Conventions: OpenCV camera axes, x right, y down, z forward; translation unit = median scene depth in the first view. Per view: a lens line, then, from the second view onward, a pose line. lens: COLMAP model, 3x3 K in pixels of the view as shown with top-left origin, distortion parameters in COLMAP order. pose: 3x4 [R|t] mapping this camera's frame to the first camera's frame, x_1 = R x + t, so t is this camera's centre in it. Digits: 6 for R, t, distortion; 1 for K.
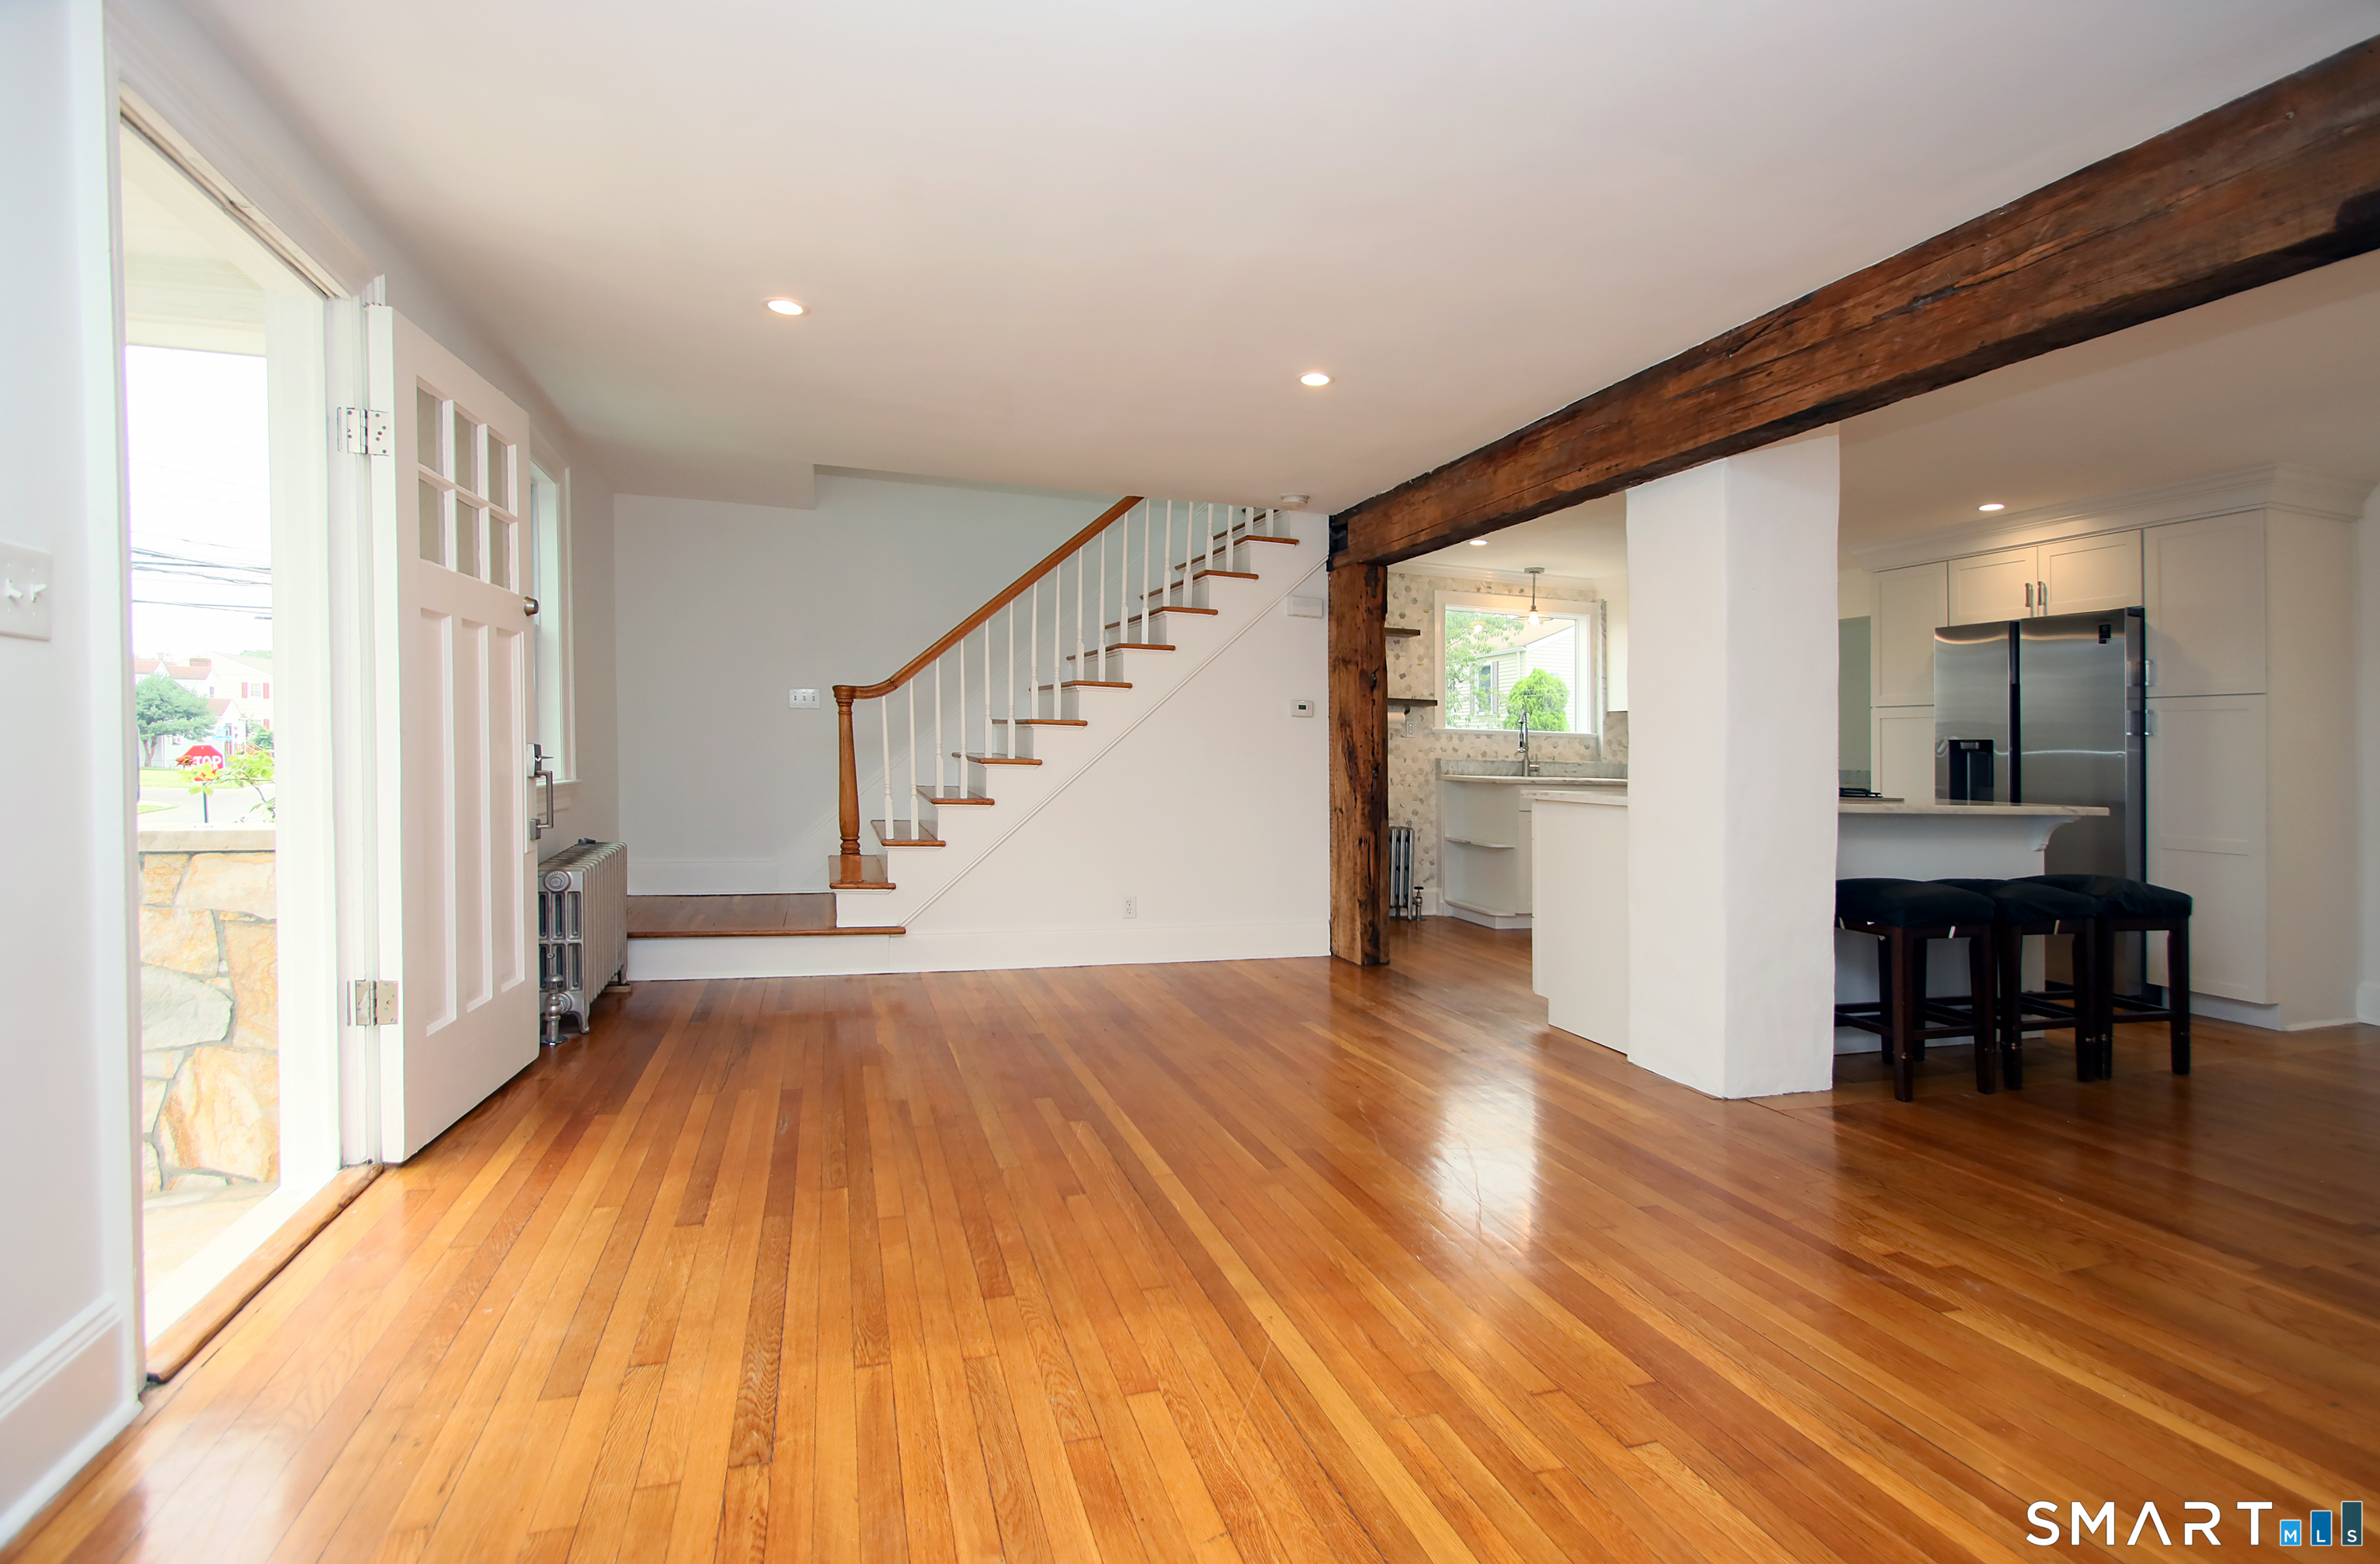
lens RADIAL K [[1130.0, 0, 1219.4], [0, 1130.0, 732.8], [0, 0, 1]] dist [0.009829, -0.000112]
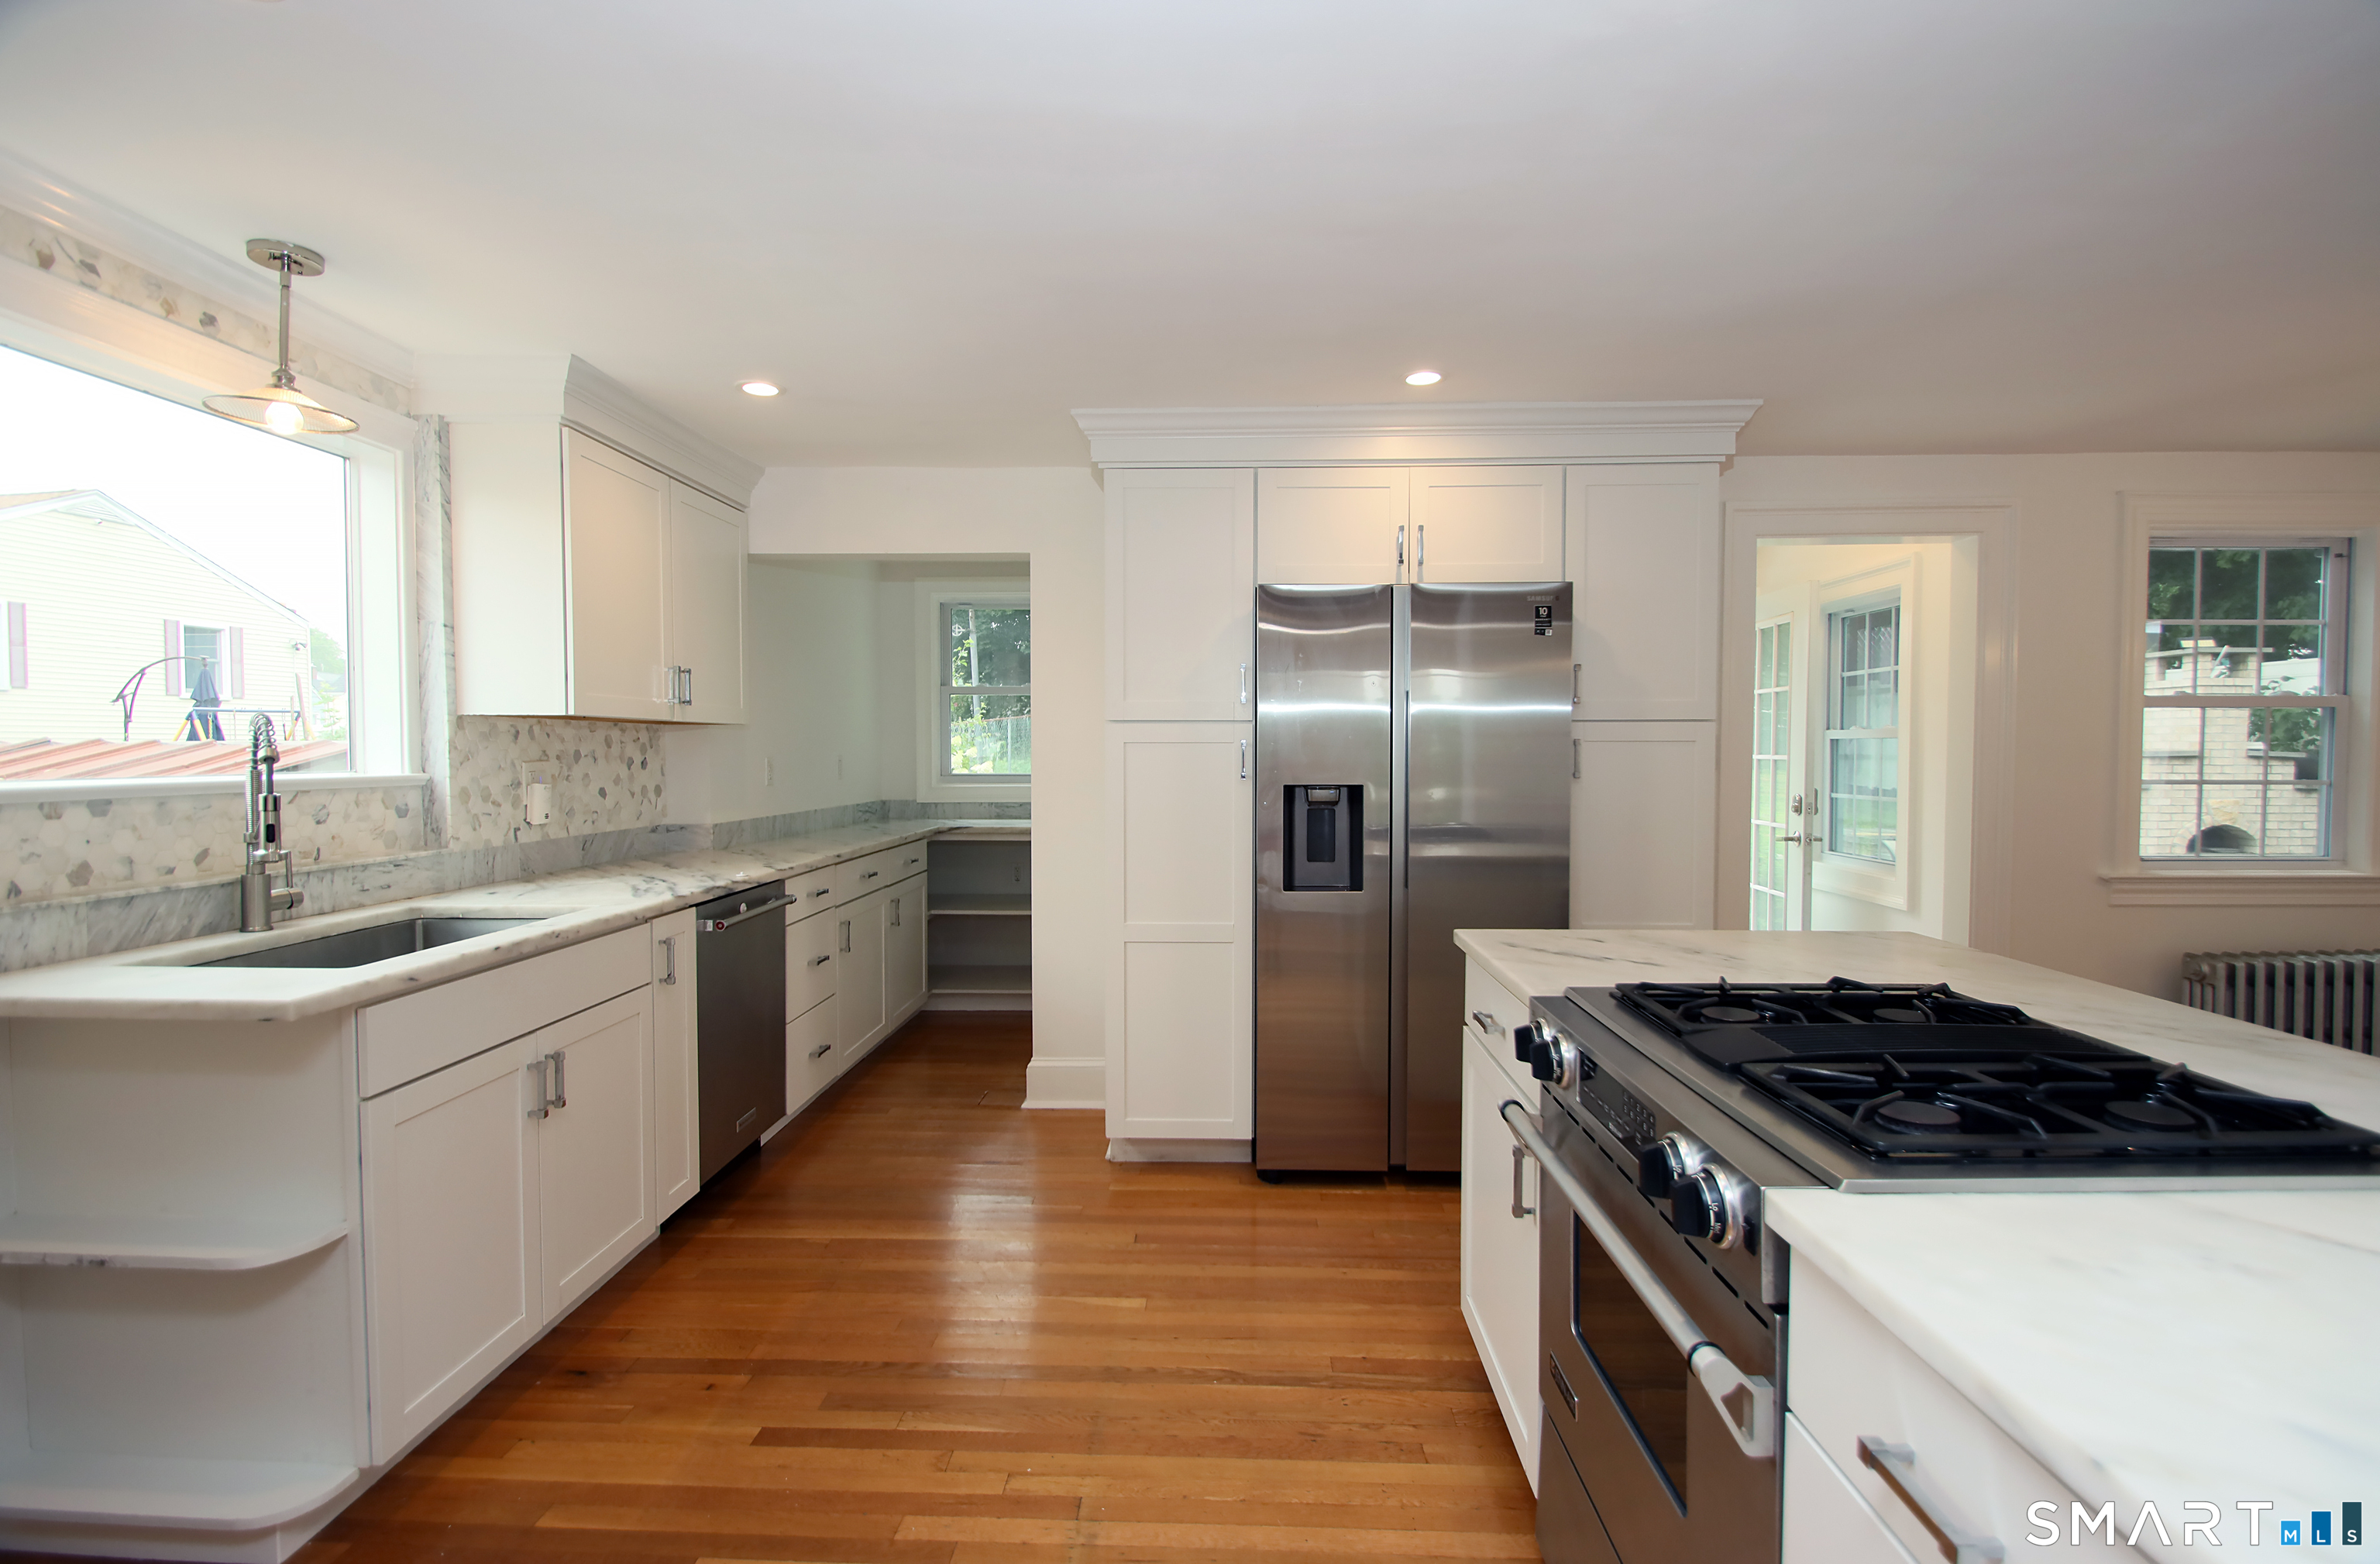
lens RADIAL K [[1132.3, 0, 1190.0], [0, 1132.3, 764.8], [0, 0, 1]] dist [0.001972, -0.001241]
pose [[0.349356, -0.041134, 0.936087, 0.101794], [-0.007627, 0.998878, 0.046740, -0.032432], [-0.936959, -0.023468, 0.348650, 0.932937]]
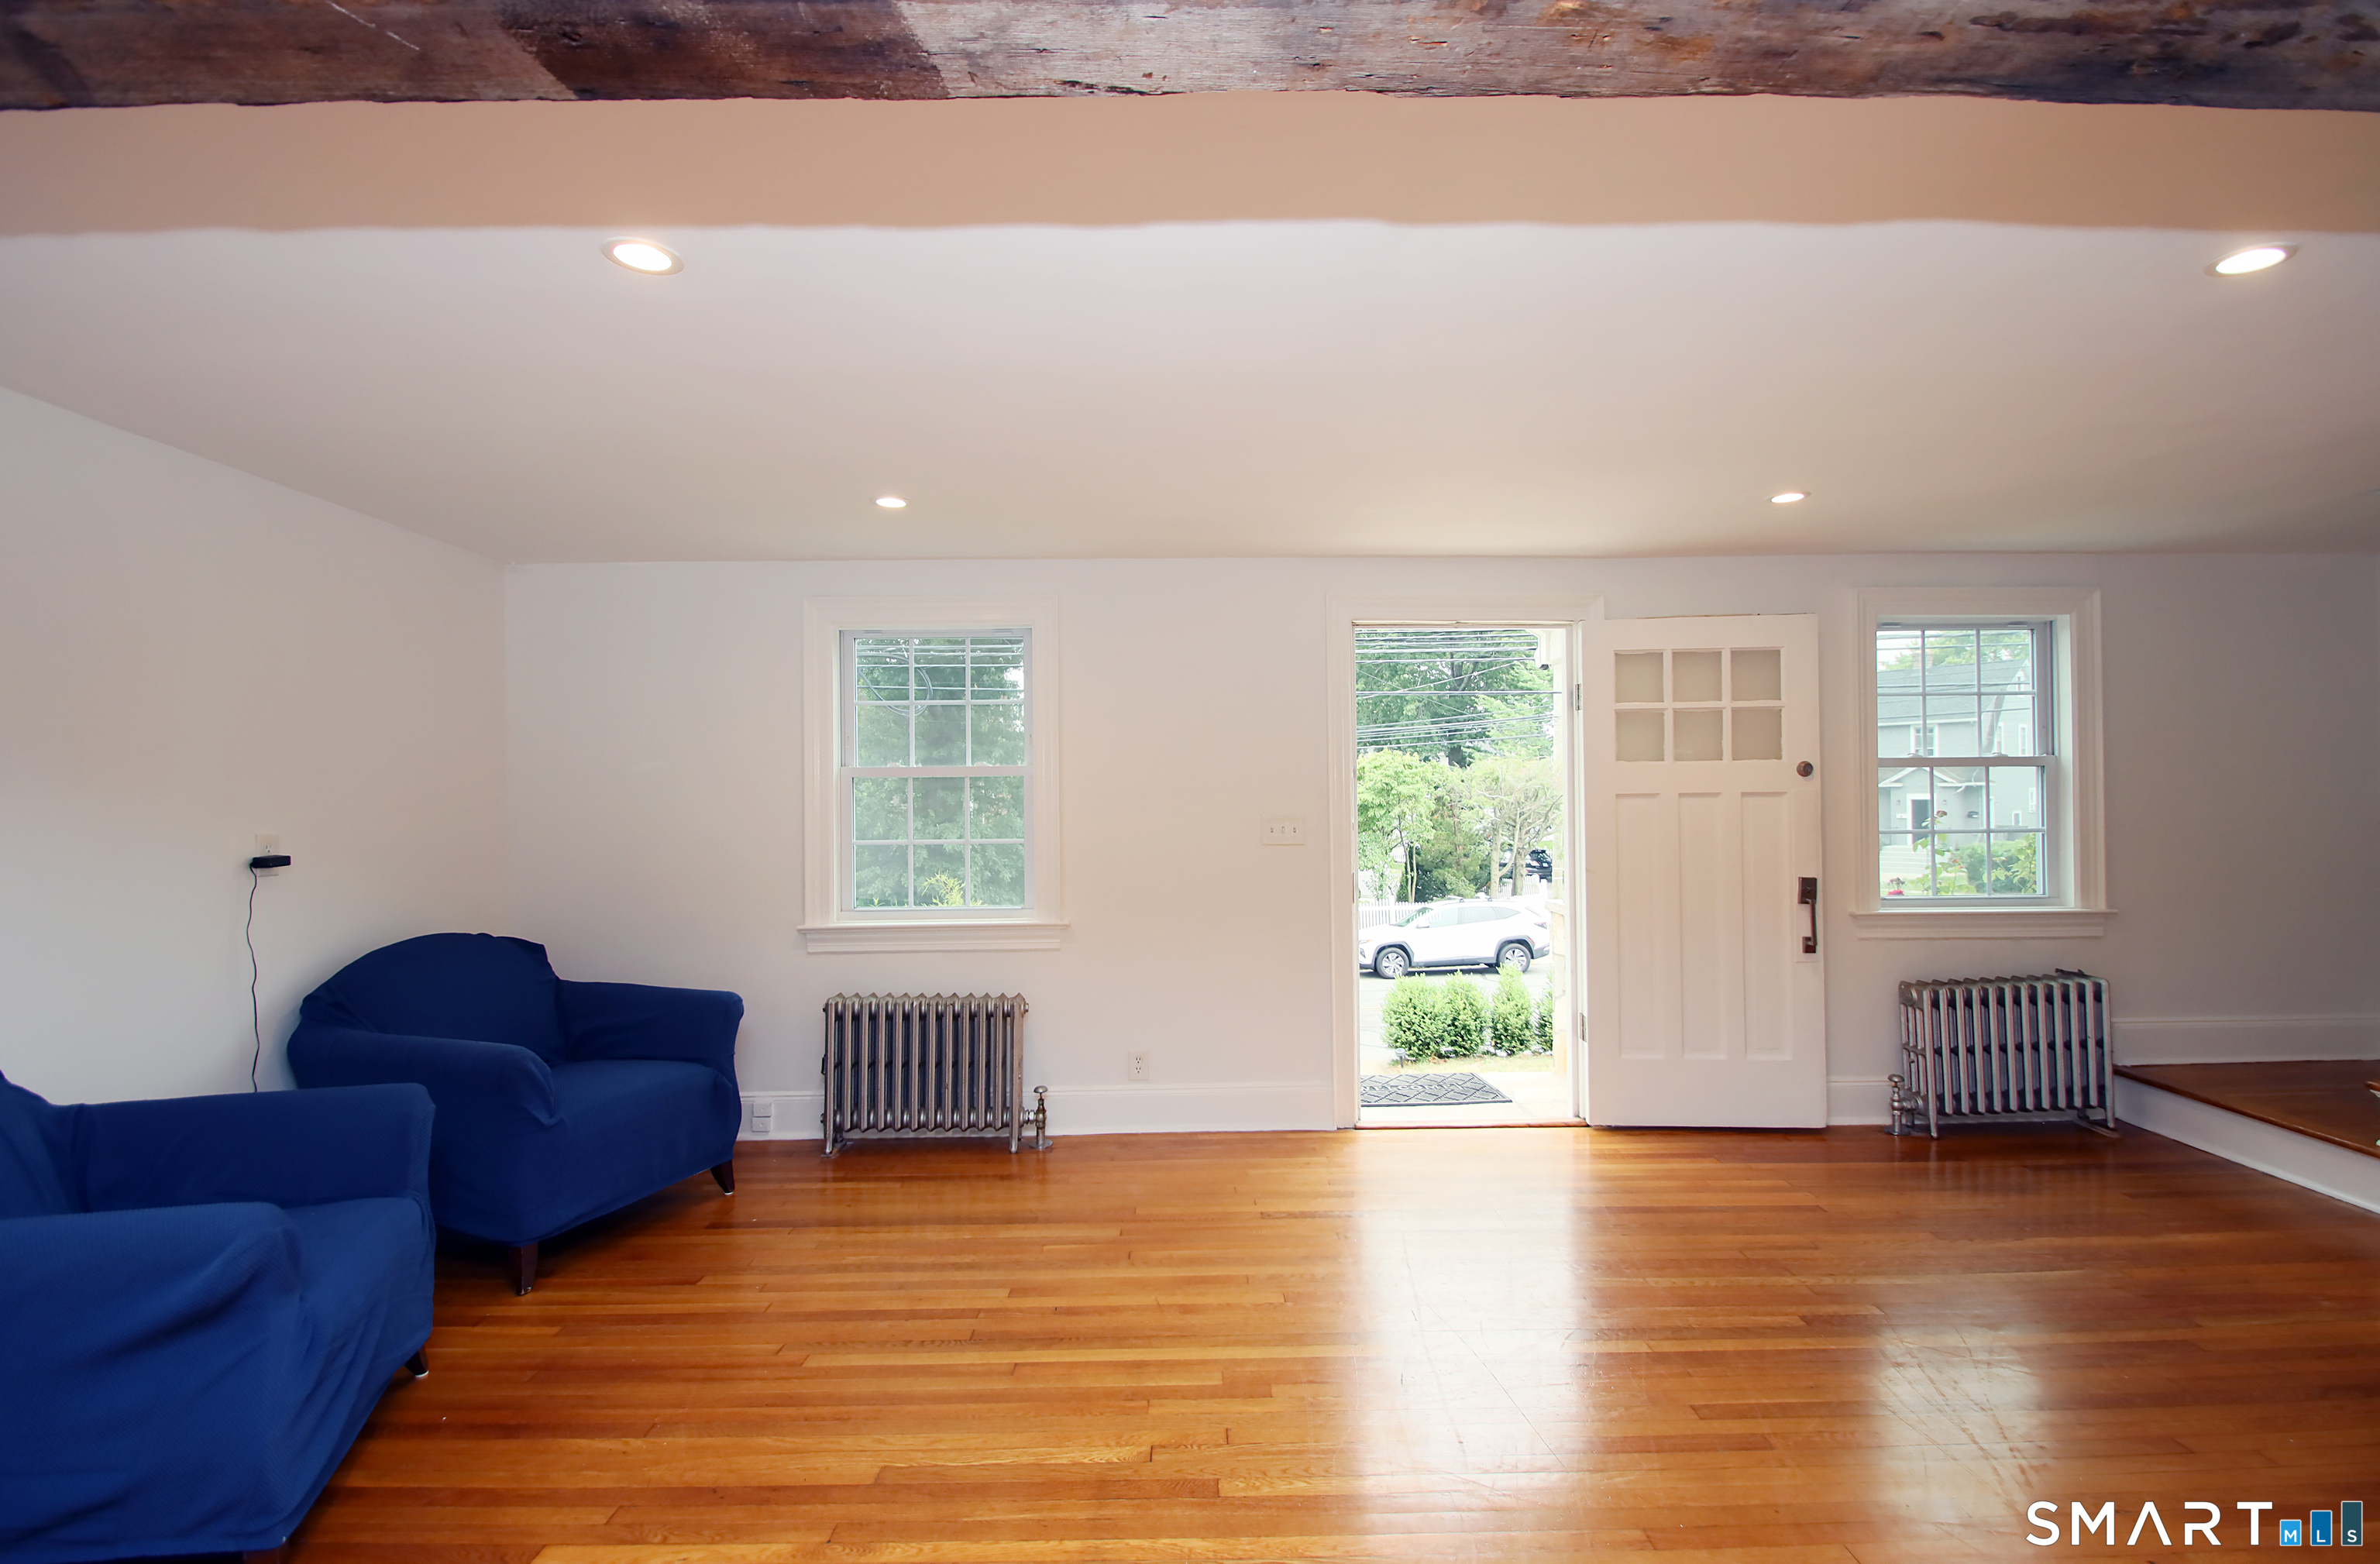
lens RADIAL K [[1111.4, 0, 1190.0], [0, 1111.4, 782.0], [0, 0, 1]] dist [-0.012566, -0.000217]
pose [[-0.320926, -0.033848, -0.946499, 0.532122], [0.018502, 0.998946, -0.041997, -0.039143], [0.946924, -0.030990, -0.319962, 0.485562]]
